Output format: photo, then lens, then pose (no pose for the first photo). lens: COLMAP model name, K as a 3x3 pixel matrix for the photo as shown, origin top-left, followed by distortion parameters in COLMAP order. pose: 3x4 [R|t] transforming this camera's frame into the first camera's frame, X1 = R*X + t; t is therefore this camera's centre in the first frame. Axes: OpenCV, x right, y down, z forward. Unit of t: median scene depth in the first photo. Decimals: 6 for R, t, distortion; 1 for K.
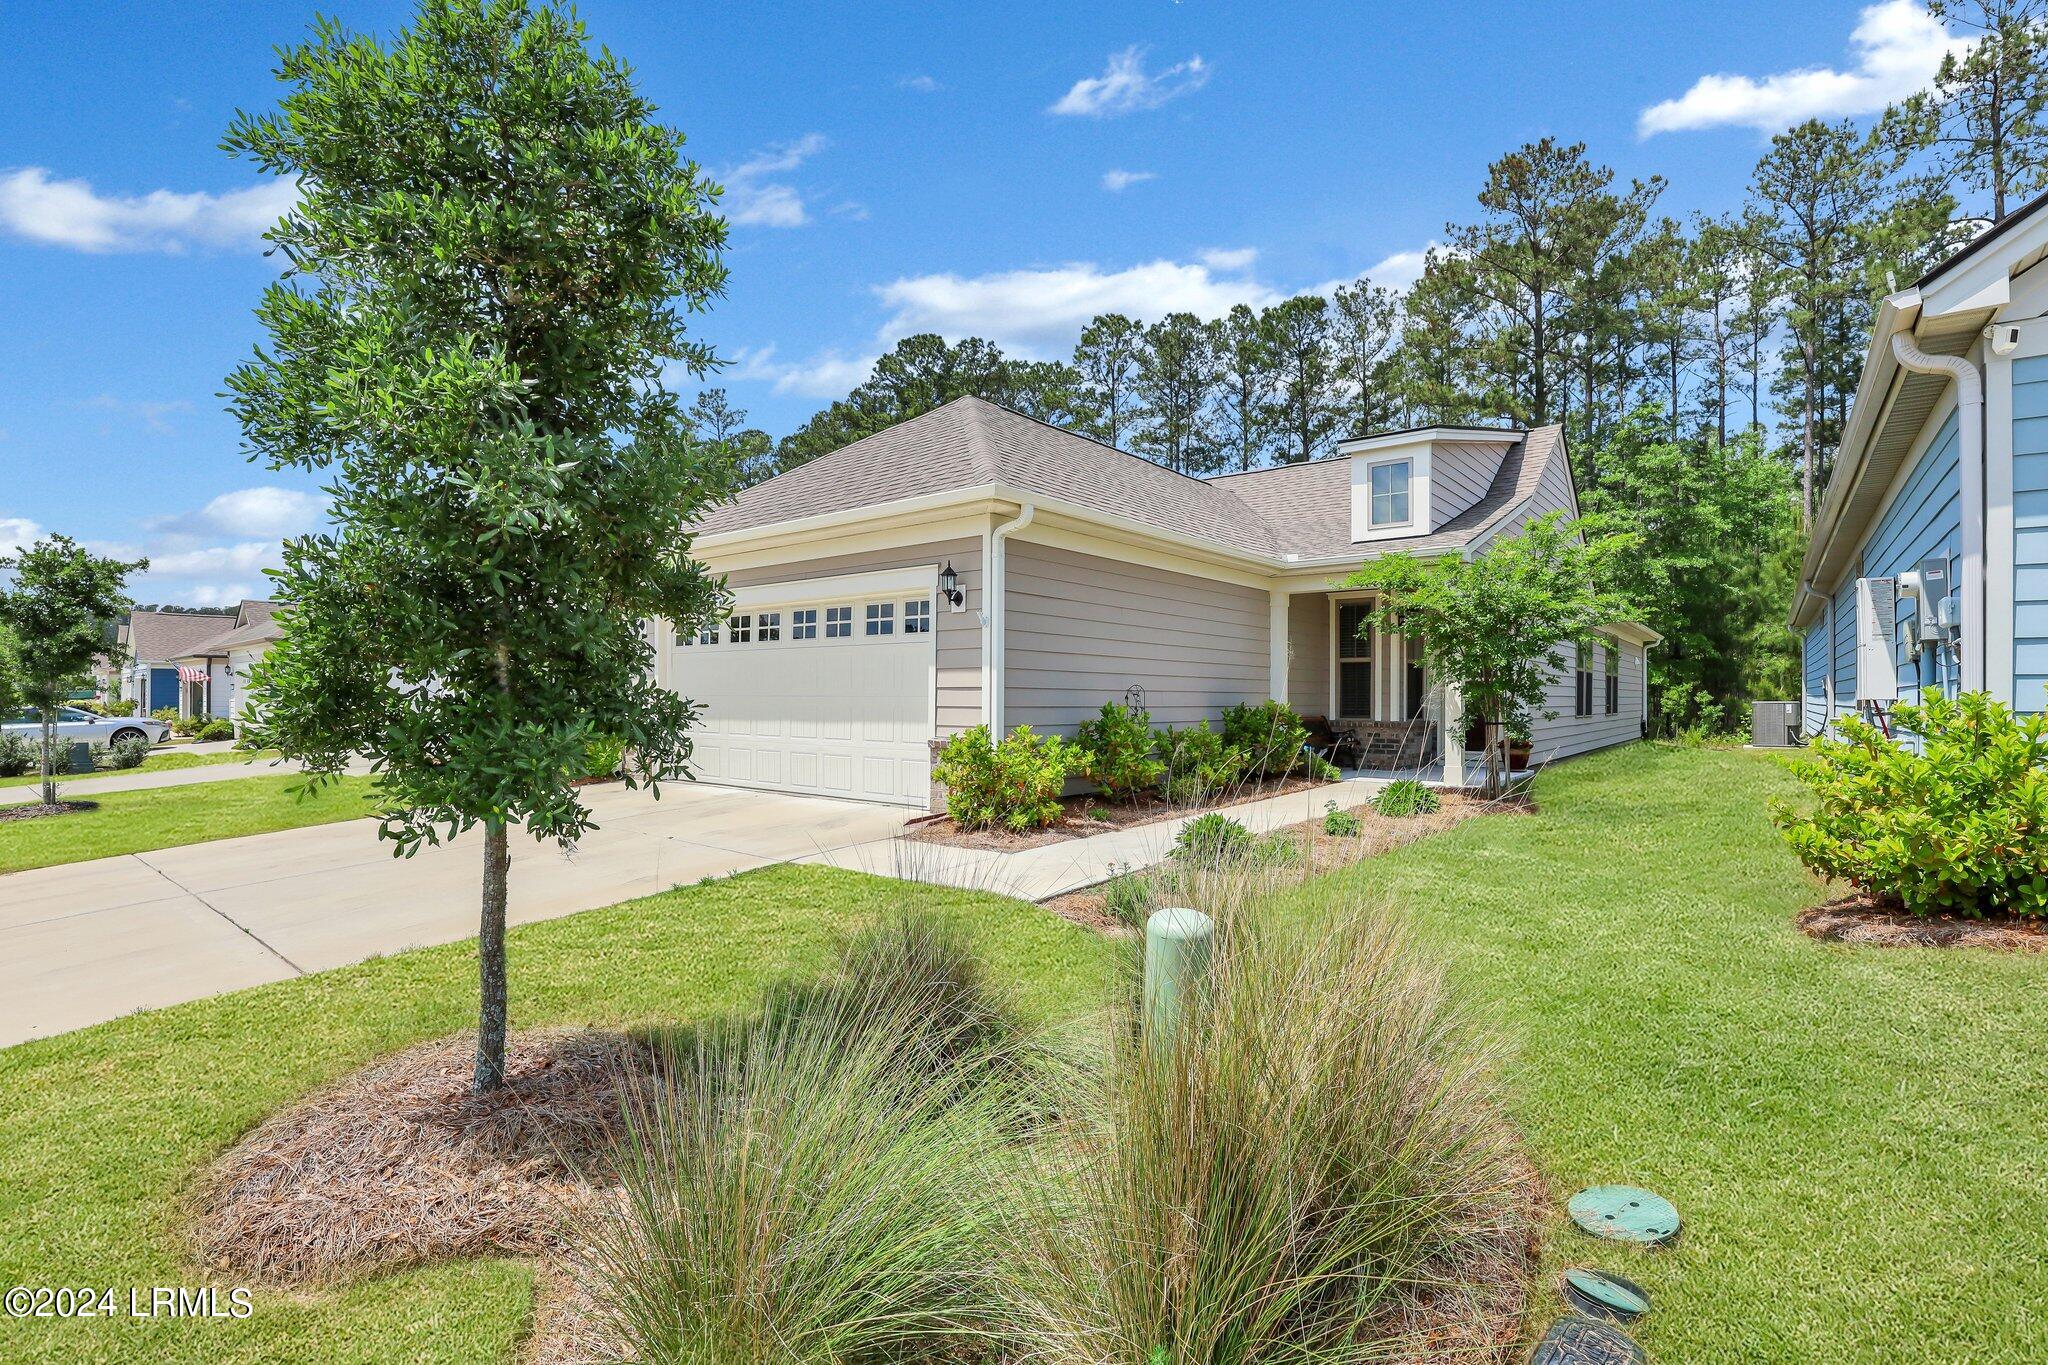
lens RADIAL K [[932.7, 0, 1032.6], [0, 932.7, 687.9], [0, 0, 1]] dist [-0.005527, -0.000010]
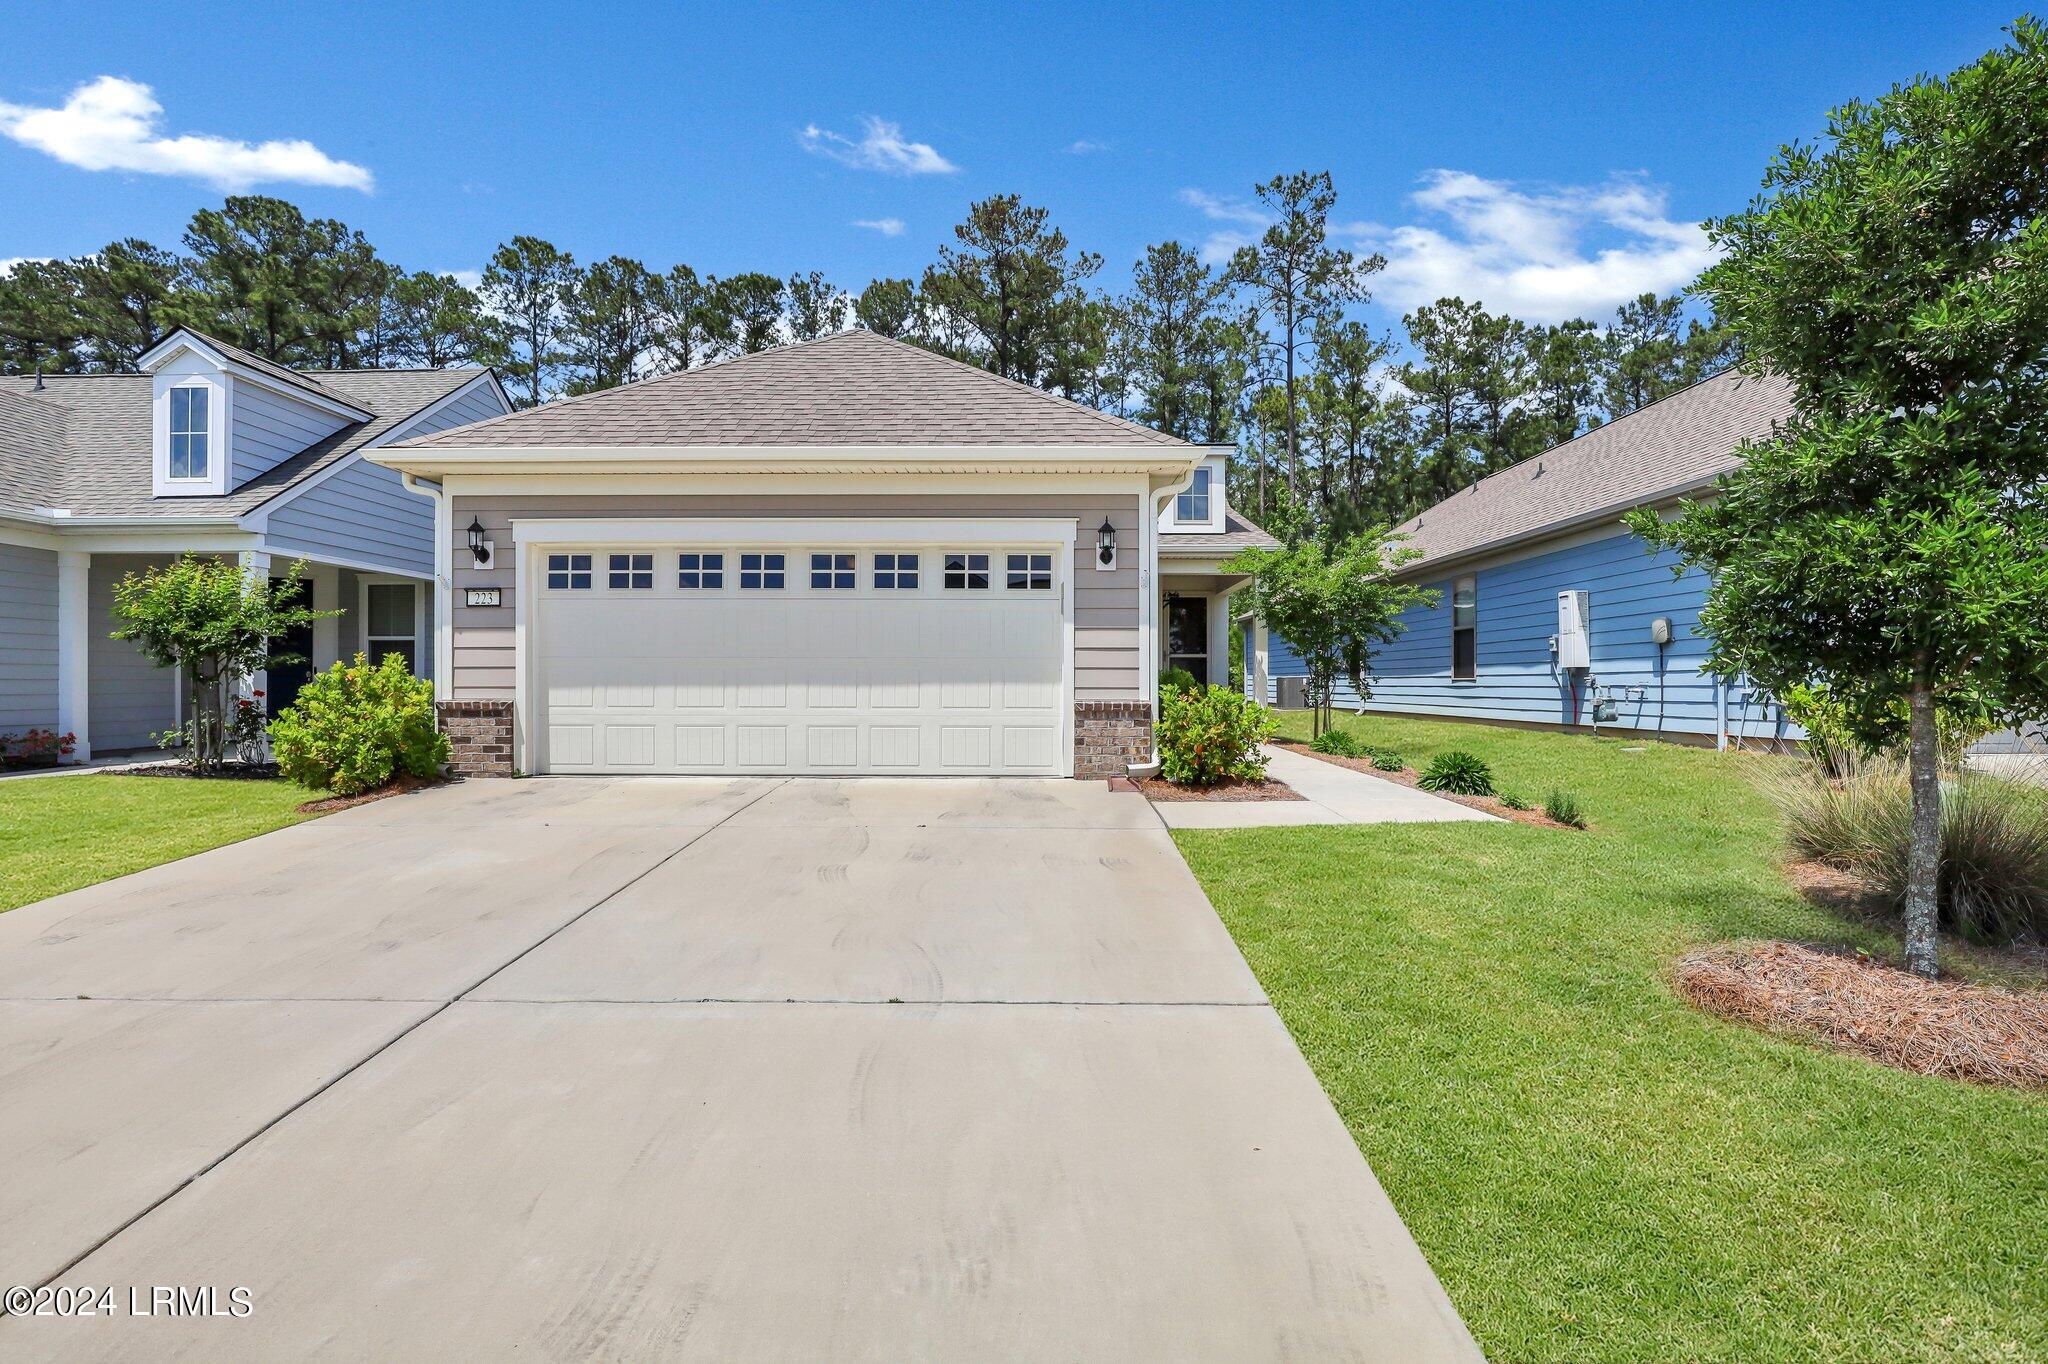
lens RADIAL K [[932.7, 0, 1026.3], [0, 932.7, 678.3], [0, 0, 1]] dist [-0.005527, -0.000010]
pose [[0.808440, -0.001827, 0.588576, -0.174706], [-0.004094, 0.999954, 0.008728, 0.006080], [-0.588565, -0.009465, 0.808395, 0.060890]]
